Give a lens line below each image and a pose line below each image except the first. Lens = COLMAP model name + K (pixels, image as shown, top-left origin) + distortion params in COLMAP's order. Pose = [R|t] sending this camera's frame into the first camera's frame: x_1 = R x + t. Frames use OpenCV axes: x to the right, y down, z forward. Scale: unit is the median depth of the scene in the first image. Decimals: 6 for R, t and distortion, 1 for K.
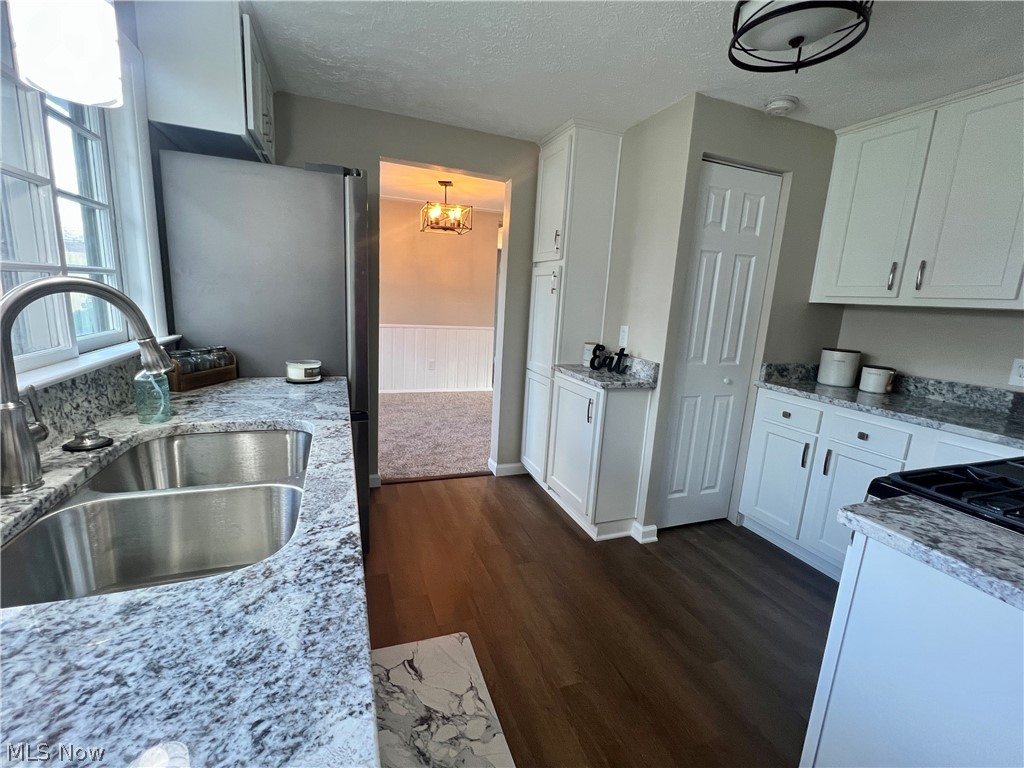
lens RADIAL K [[447.2, 0, 513.6], [0, 447.2, 383.3], [0, 0, 1]] dist [0.000627, -0.000095]
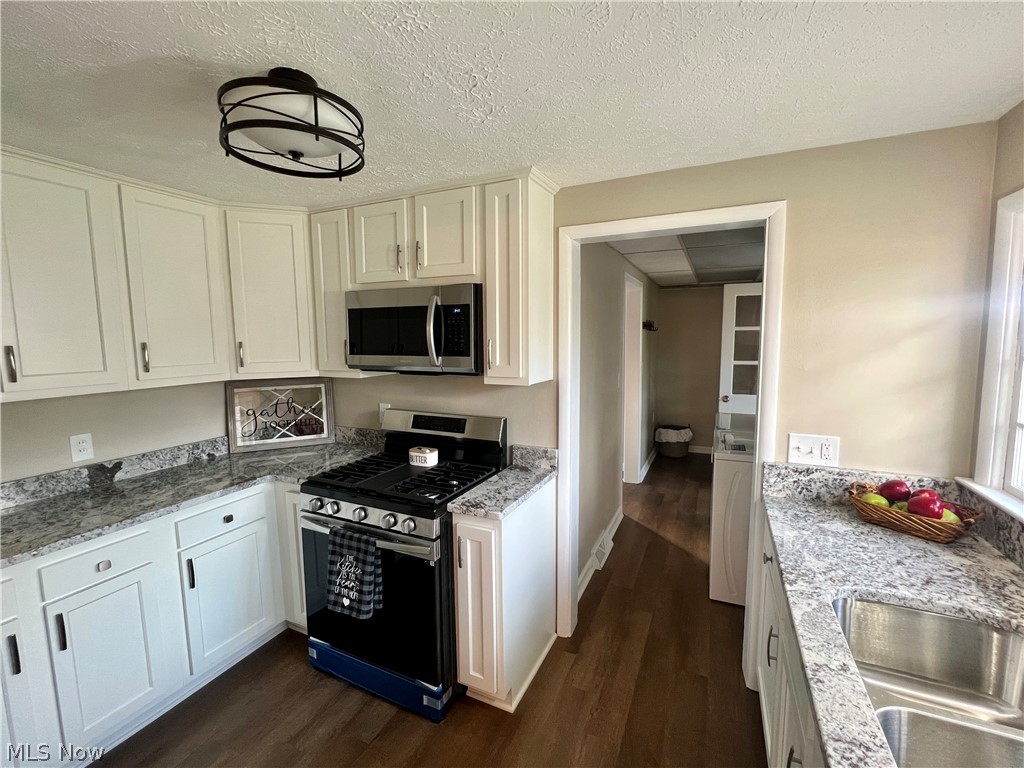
lens RADIAL K [[447.2, 0, 513.3], [0, 447.2, 383.7], [0, 0, 1]] dist [0.000627, -0.000095]
pose [[-0.697137, -0.126254, 0.705734, -0.556773], [0.104400, 0.956002, 0.274154, -0.739853], [-0.709296, 0.264801, -0.653283, 2.019683]]
